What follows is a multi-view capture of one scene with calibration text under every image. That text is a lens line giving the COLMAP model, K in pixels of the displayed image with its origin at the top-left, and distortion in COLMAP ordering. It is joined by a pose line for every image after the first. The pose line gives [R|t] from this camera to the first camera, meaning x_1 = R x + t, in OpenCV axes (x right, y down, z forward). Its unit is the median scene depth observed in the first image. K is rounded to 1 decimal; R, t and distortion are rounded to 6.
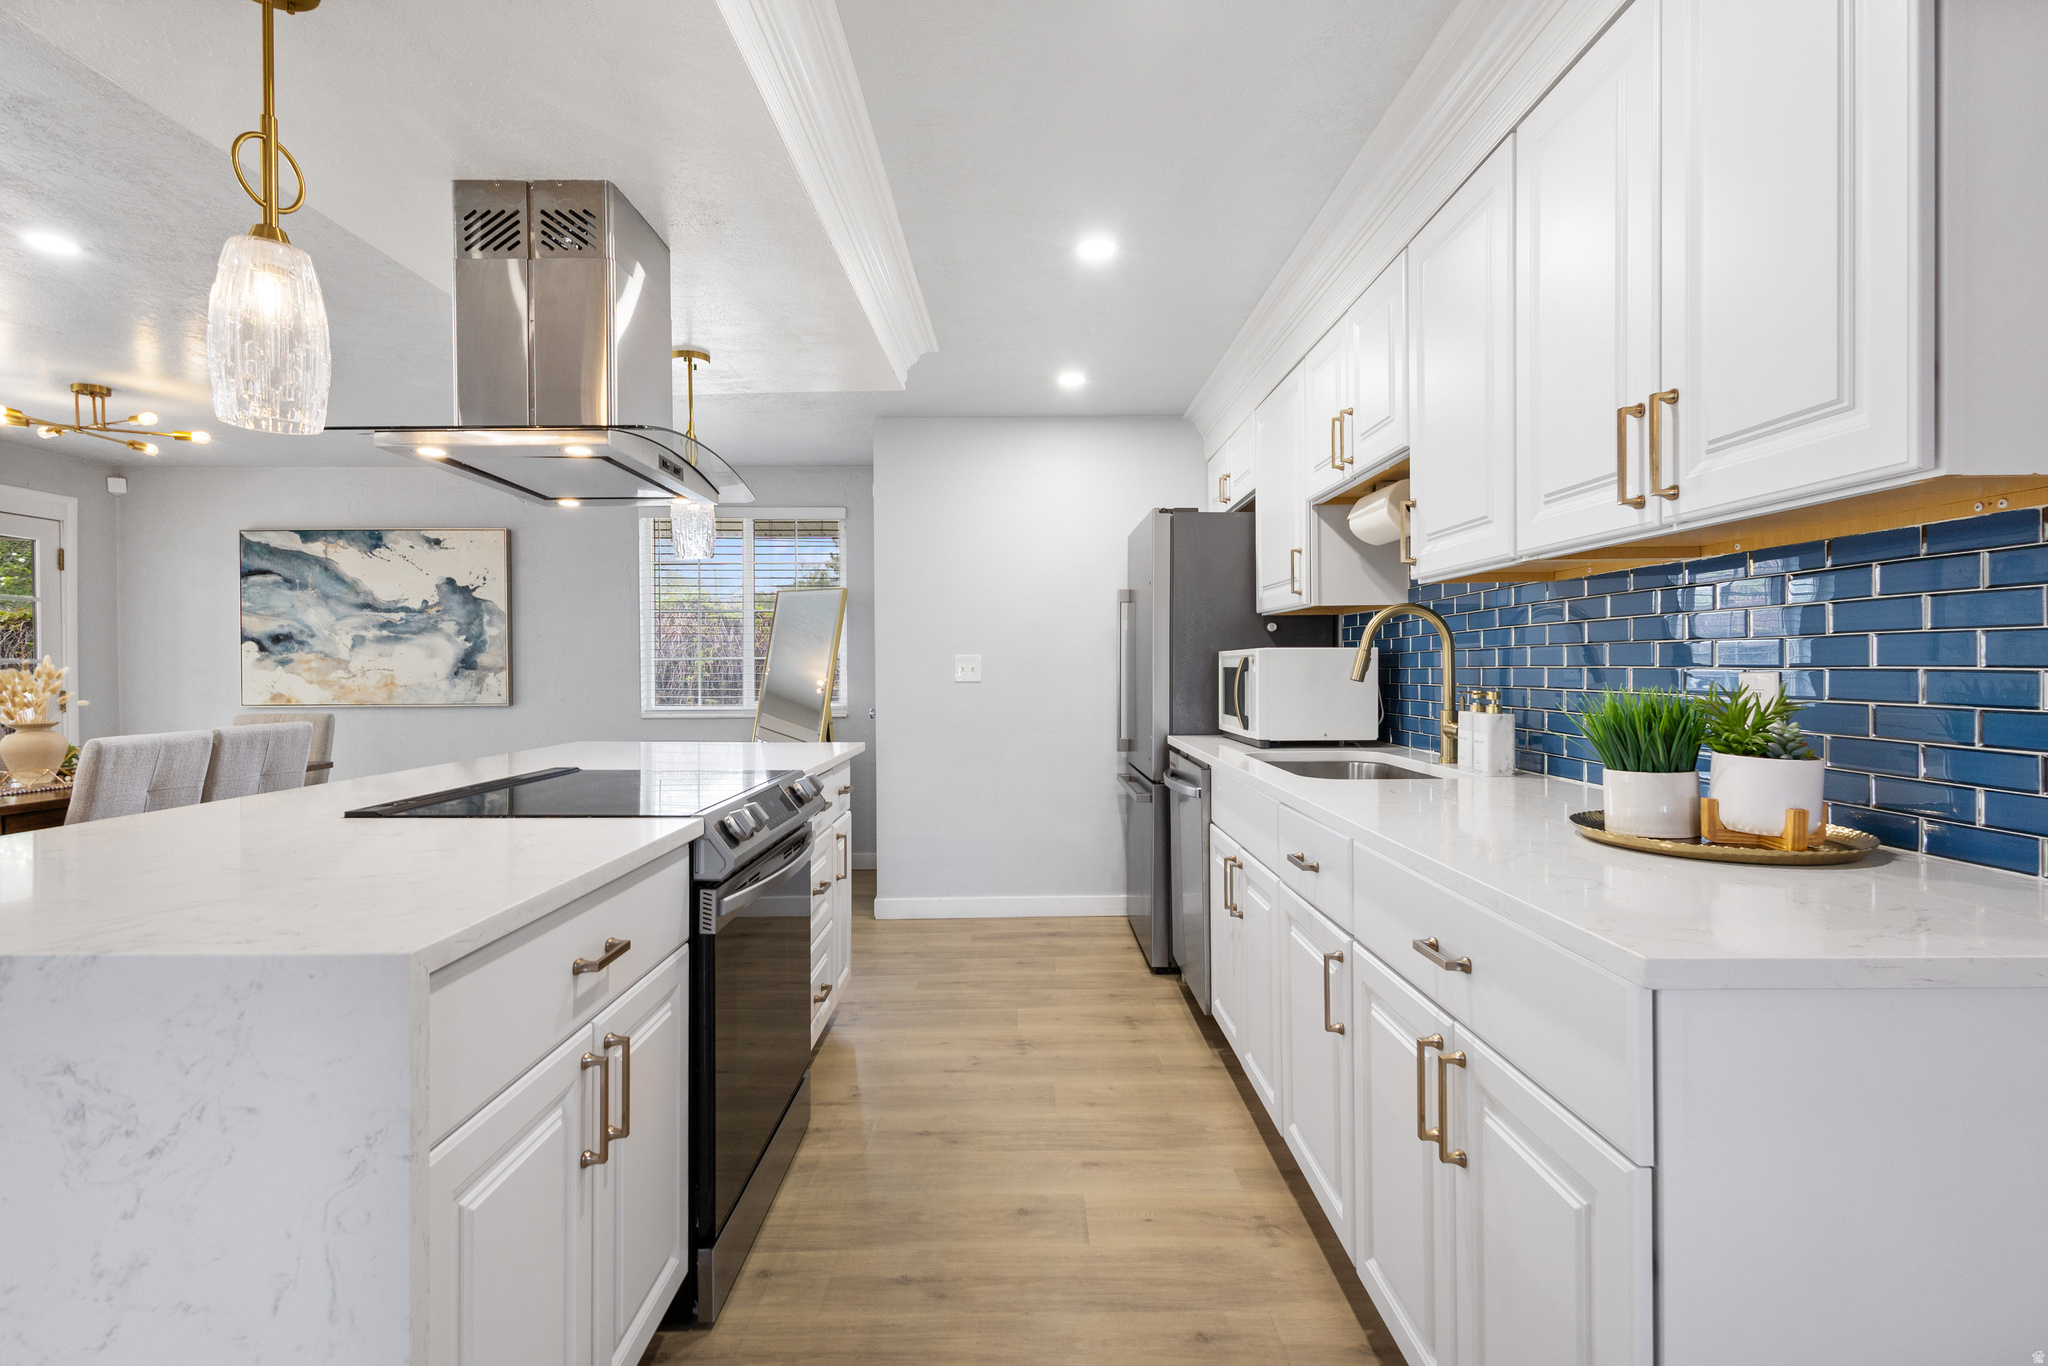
lens RADIAL K [[958.7, 0, 1022.2], [0, 958.7, 681.7], [0, 0, 1]] dist [0.020163, 0.000042]
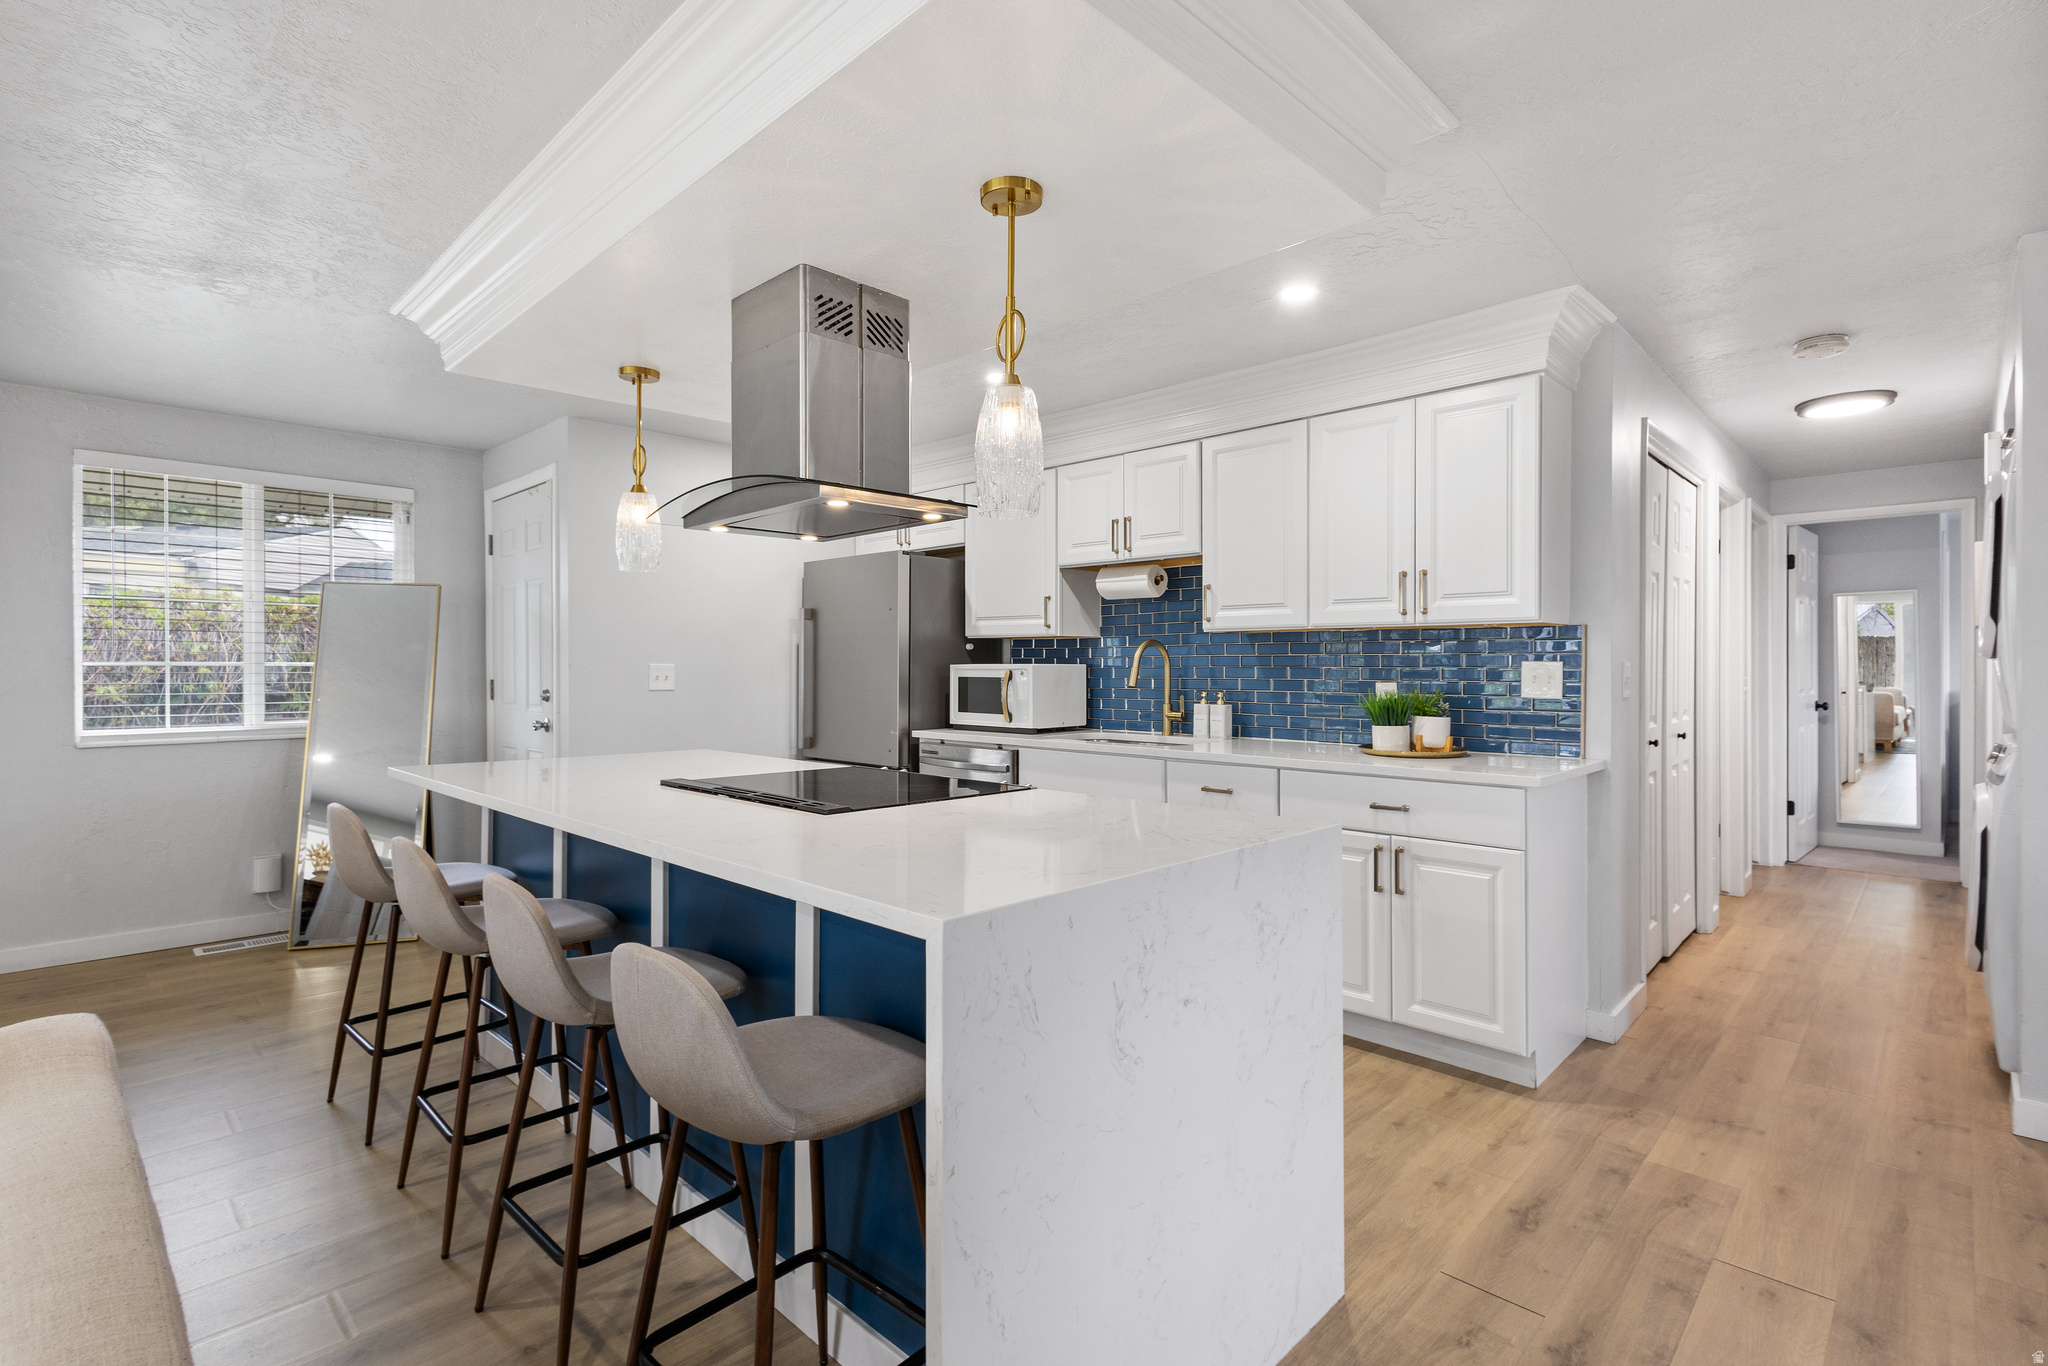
lens RADIAL K [[958.7, 0, 1020.2], [0, 958.7, 673.6], [0, 0, 1]] dist [0.020163, 0.000042]
pose [[0.693095, -0.001000, 0.720846, -1.086207], [0.007985, 0.999948, -0.006291, -0.016251], [-0.720802, 0.010116, 0.693067, 0.021352]]
